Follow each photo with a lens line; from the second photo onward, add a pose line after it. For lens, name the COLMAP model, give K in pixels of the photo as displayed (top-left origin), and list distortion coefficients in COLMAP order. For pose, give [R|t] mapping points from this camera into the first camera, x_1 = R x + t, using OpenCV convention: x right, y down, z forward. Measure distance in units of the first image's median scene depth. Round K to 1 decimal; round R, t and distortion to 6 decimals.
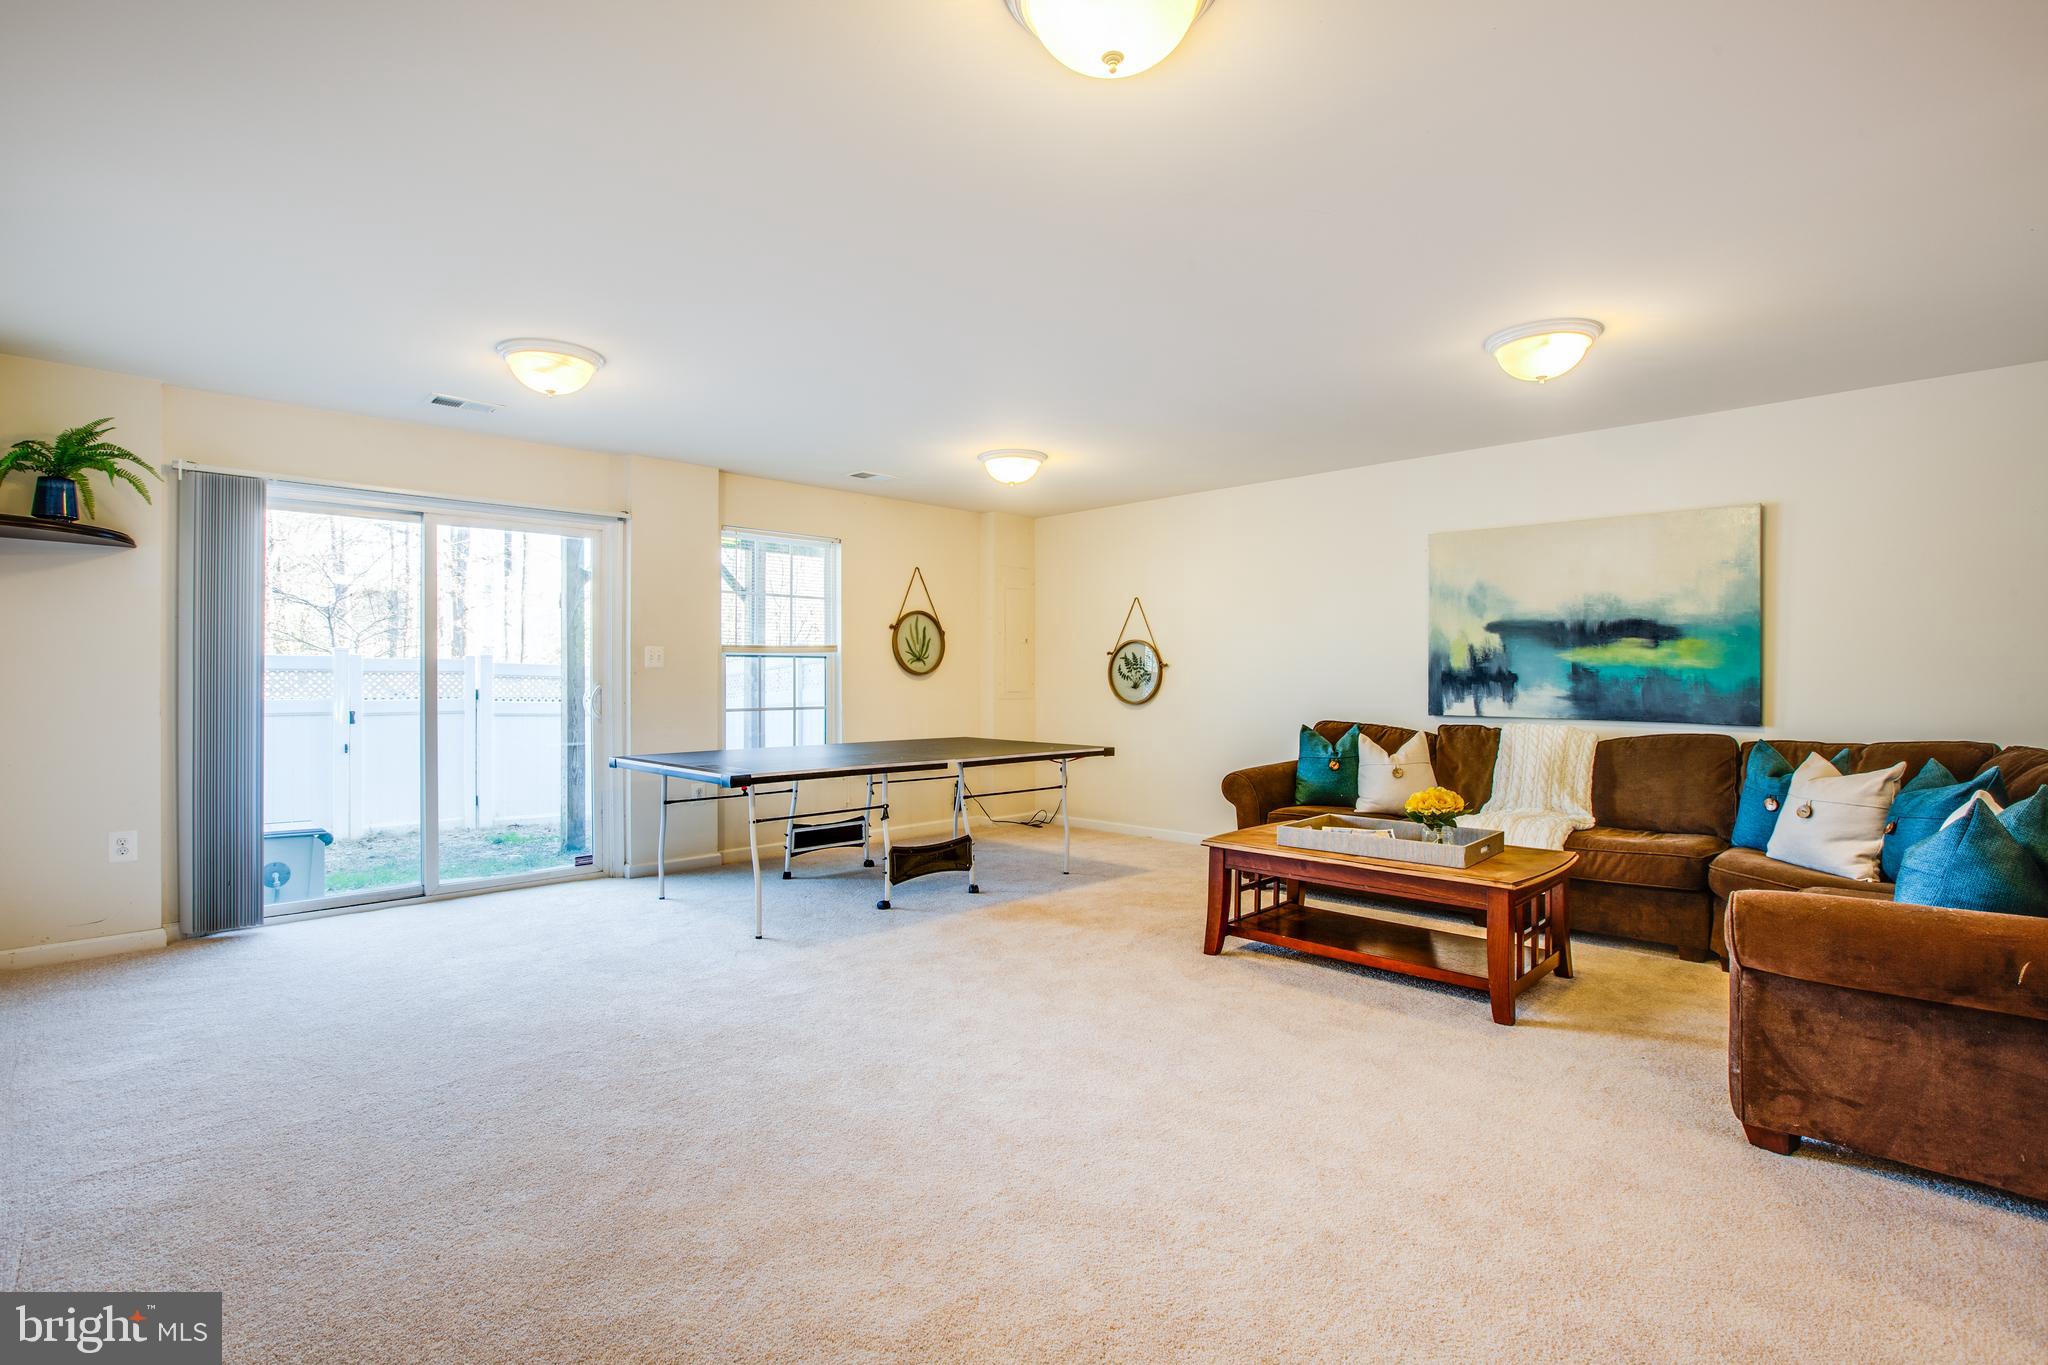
lens RADIAL K [[948.7, 0, 1026.5], [0, 948.7, 680.9], [0, 0, 1]] dist [-0.033494, 0.007851]
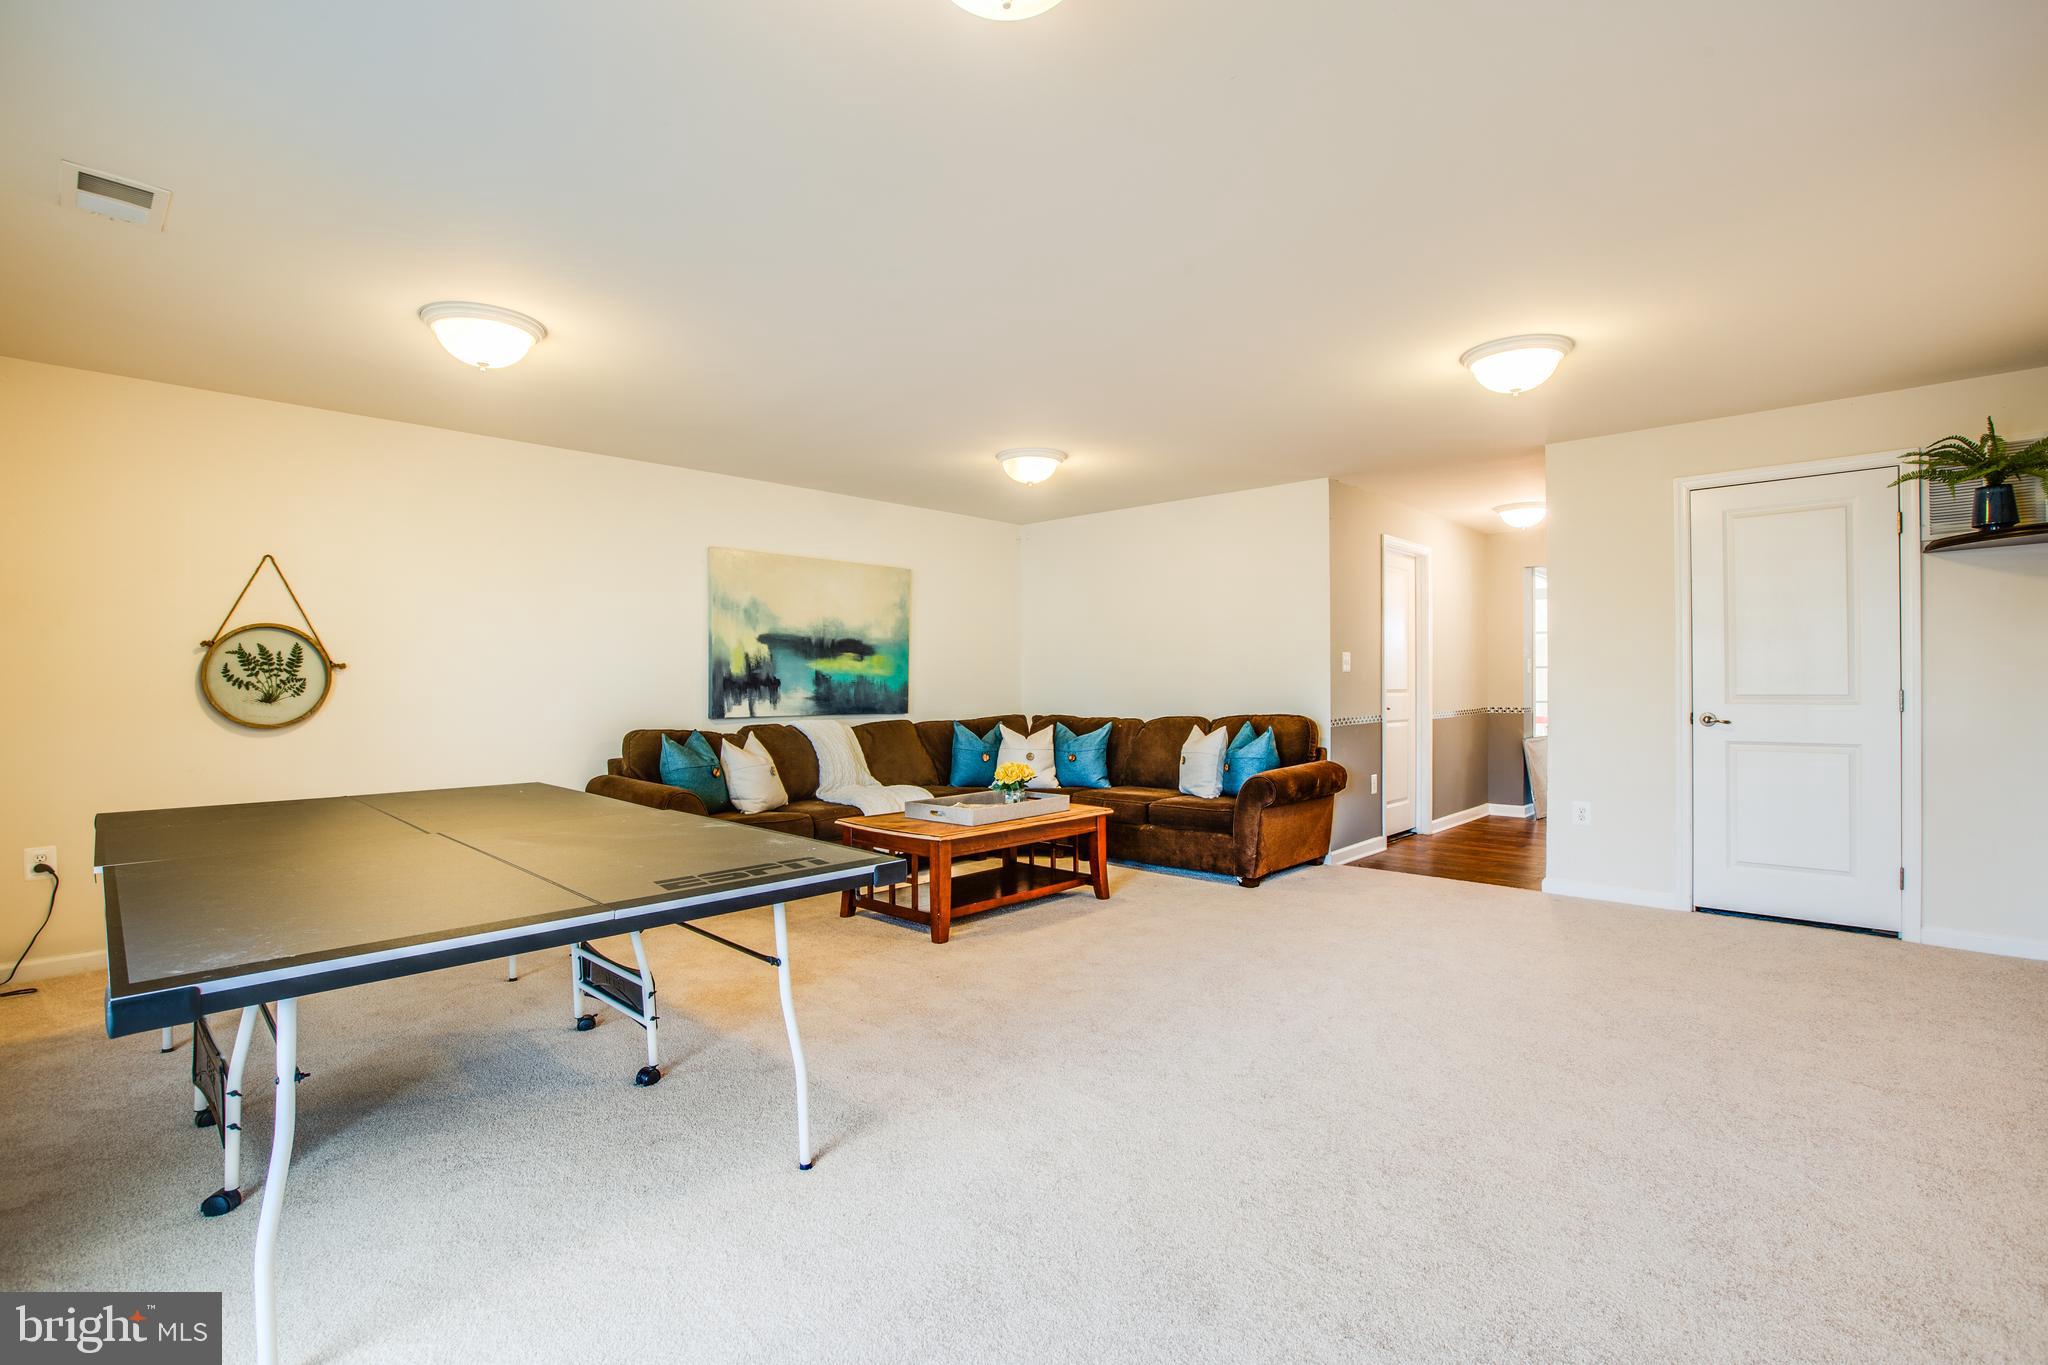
lens RADIAL K [[948.7, 0, 1026.0], [0, 948.7, 676.1], [0, 0, 1]] dist [-0.033494, 0.007851]
pose [[-0.022141, 0.002740, 0.999751, -0.679989], [0.005958, 0.999979, -0.002608, -0.006695], [-0.999737, 0.005899, -0.022157, 0.720907]]
